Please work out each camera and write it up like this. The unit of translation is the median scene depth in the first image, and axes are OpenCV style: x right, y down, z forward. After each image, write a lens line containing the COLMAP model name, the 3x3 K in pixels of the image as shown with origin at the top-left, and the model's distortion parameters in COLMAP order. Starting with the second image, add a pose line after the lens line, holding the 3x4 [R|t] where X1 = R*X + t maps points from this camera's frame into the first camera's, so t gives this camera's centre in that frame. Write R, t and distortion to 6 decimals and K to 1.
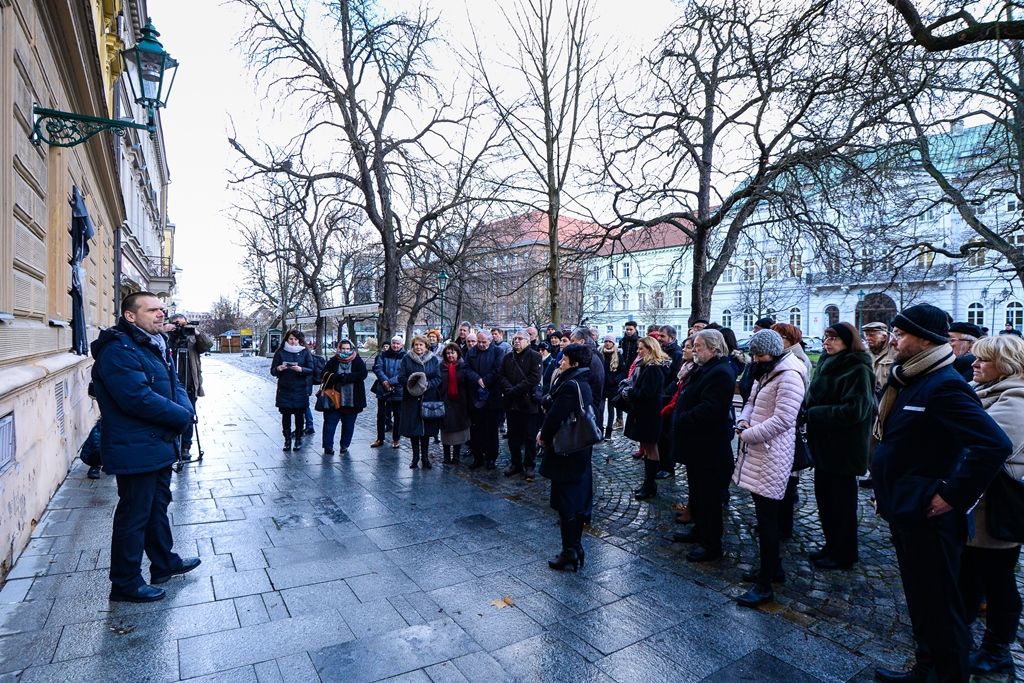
lens RADIAL K [[545.8, 0, 494.7], [0, 545.8, 343.8], [0, 0, 1]] dist [0.000534, -0.000116]
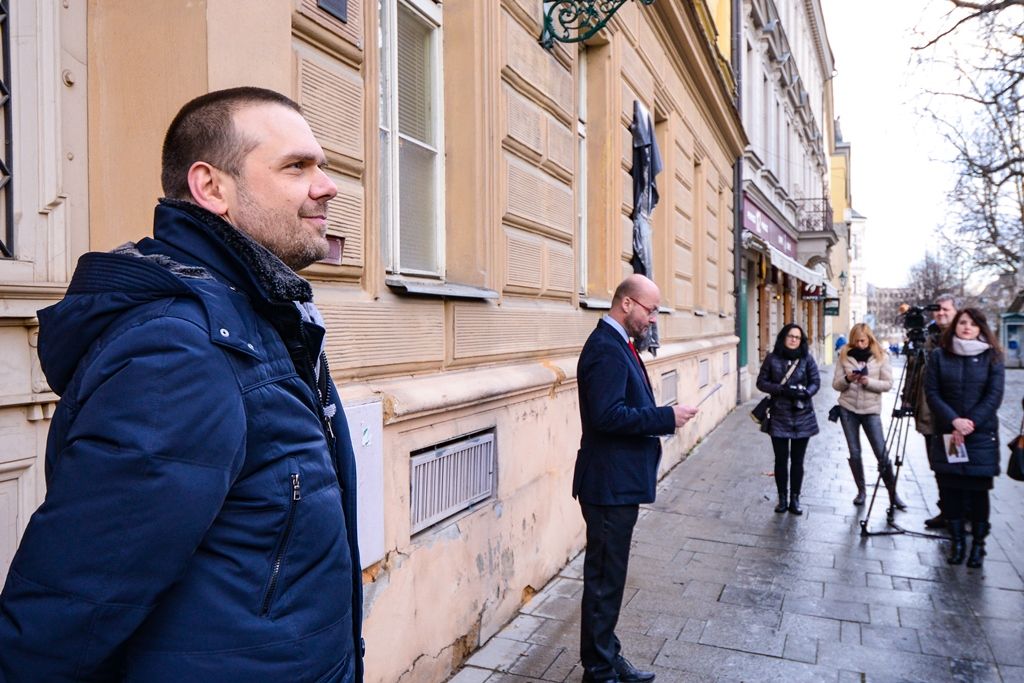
lens RADIAL K [[984.8, 0, 512.0], [0, 984.8, 341.5], [0, 0, 1]] dist [0.035472, -0.014155]
pose [[0.648225, 0.004540, -0.761435, 0.074587], [-0.005214, 0.999985, 0.001523, 0.006513], [0.761431, 0.002982, 0.648239, 0.130763]]
